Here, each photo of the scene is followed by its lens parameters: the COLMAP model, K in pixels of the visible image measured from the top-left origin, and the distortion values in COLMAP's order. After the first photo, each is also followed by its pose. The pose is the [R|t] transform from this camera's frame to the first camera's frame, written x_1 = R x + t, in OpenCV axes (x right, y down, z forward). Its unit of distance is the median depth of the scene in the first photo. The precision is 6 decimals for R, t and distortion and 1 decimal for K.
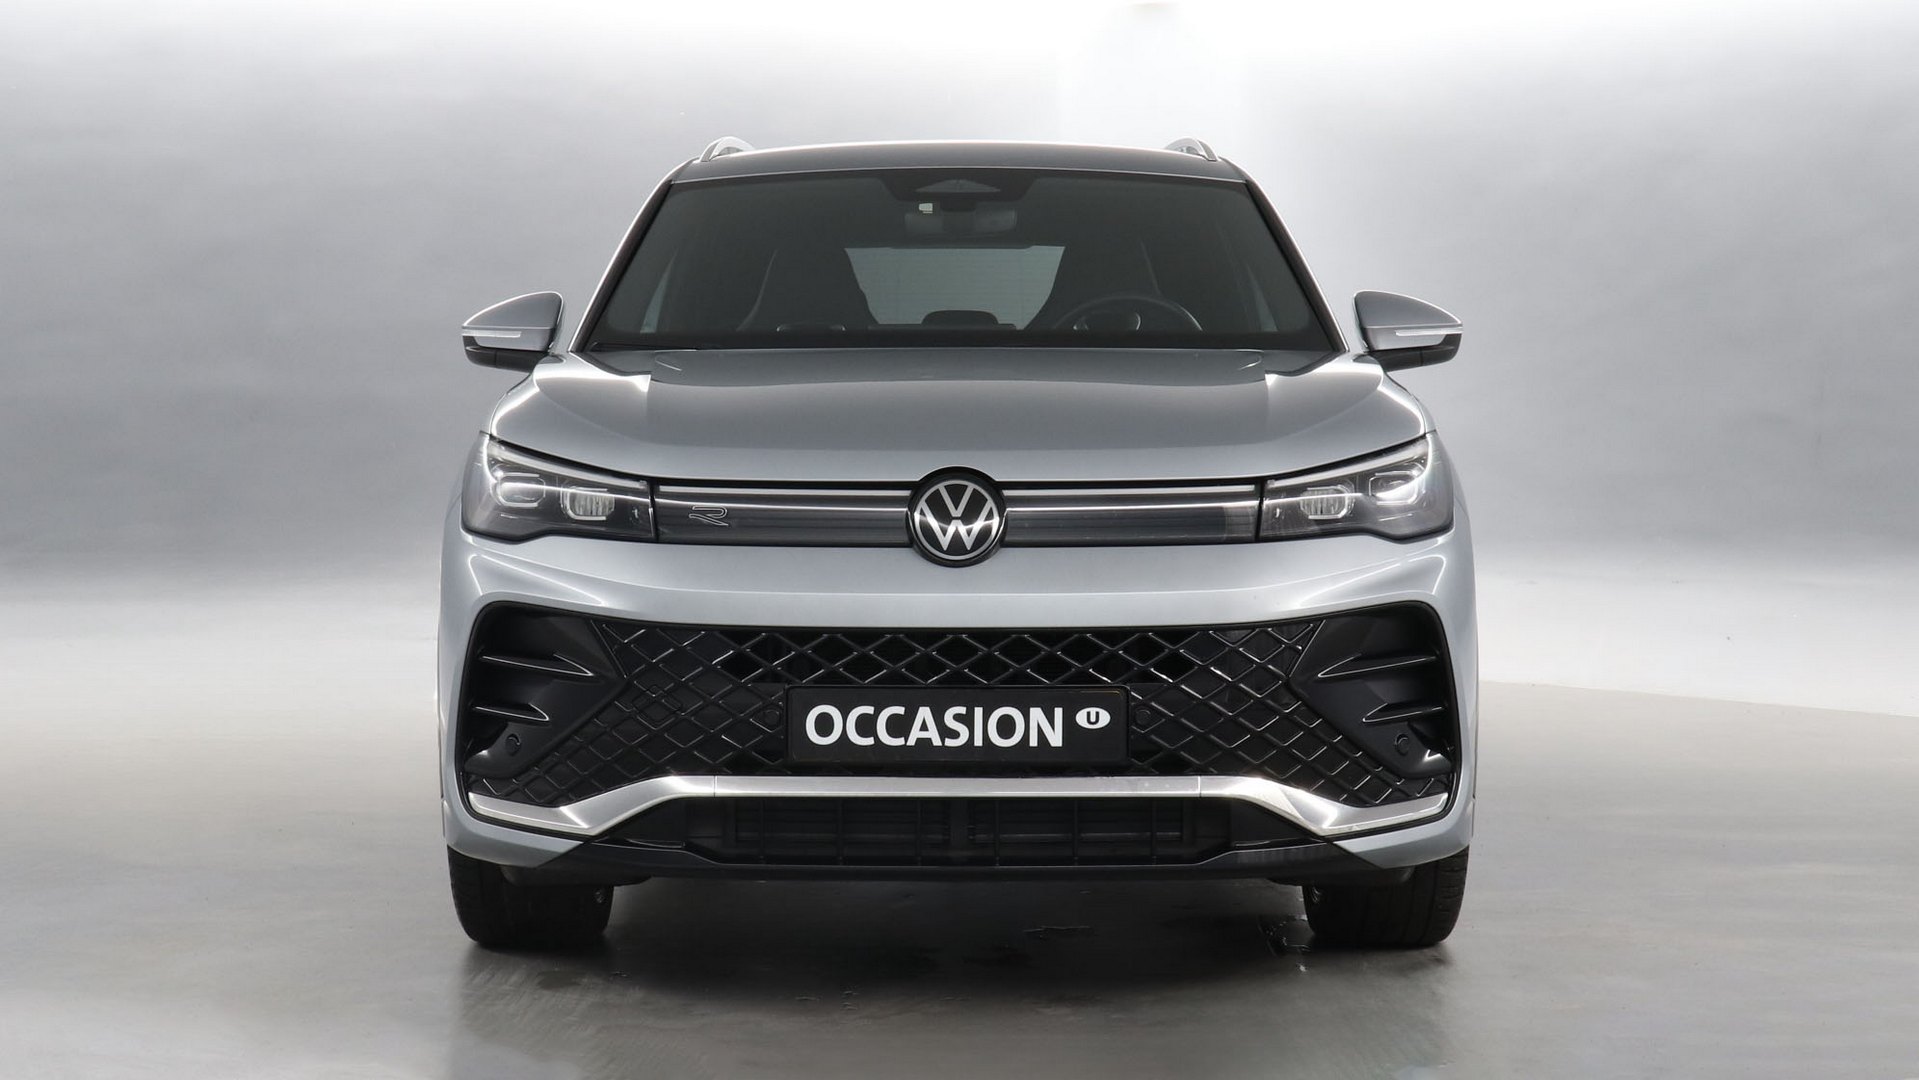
lens RADIAL K [[3091.7, 0, 959.8], [0, 3091.7, 543.5], [0, 0, 1]] dist [-0.383056, 0.000000]
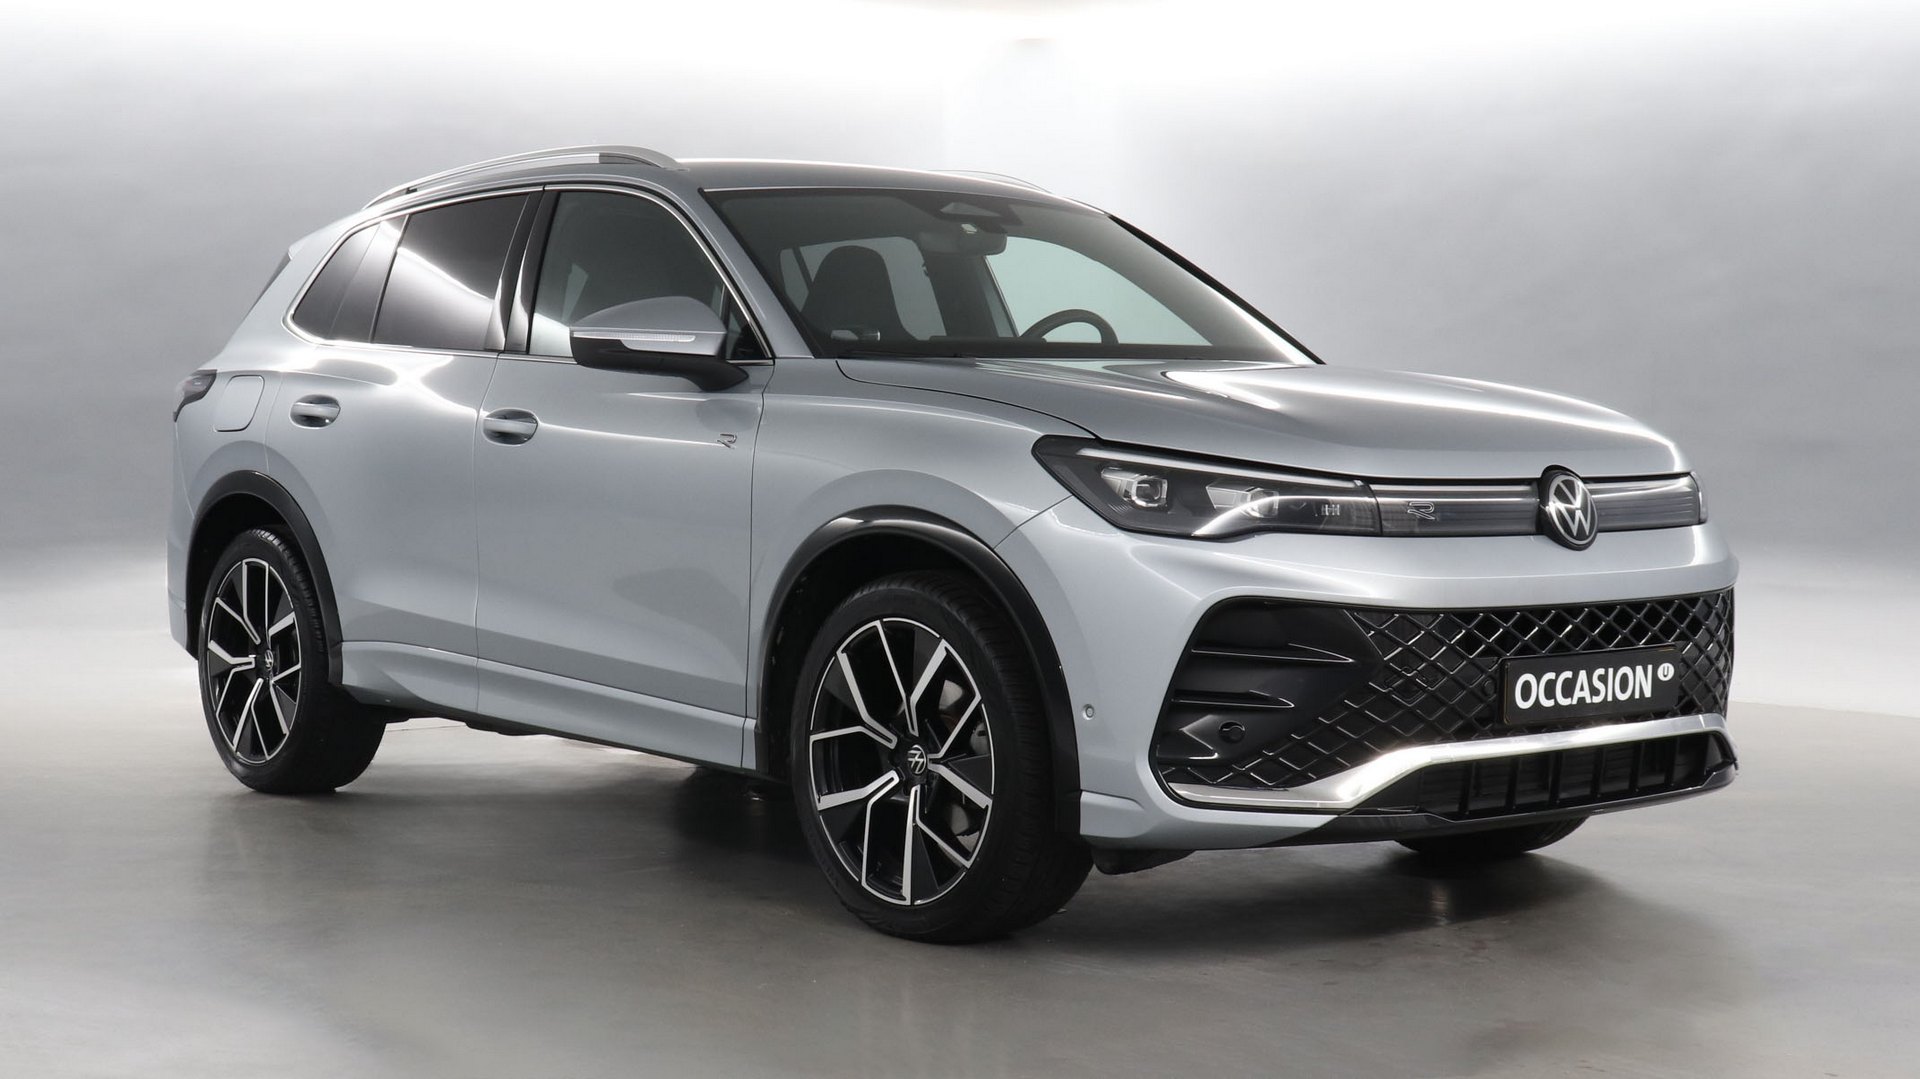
lens RADIAL K [[3093.4, 0, 958.4], [0, 3093.4, 526.0], [0, 0, 1]] dist [-0.383056, 0.000000]
pose [[0.792231, -0.021128, 0.609855, -0.889816], [0.028122, 0.999603, -0.001901, -0.006051], [-0.609573, 0.018657, 0.792511, 0.228548]]
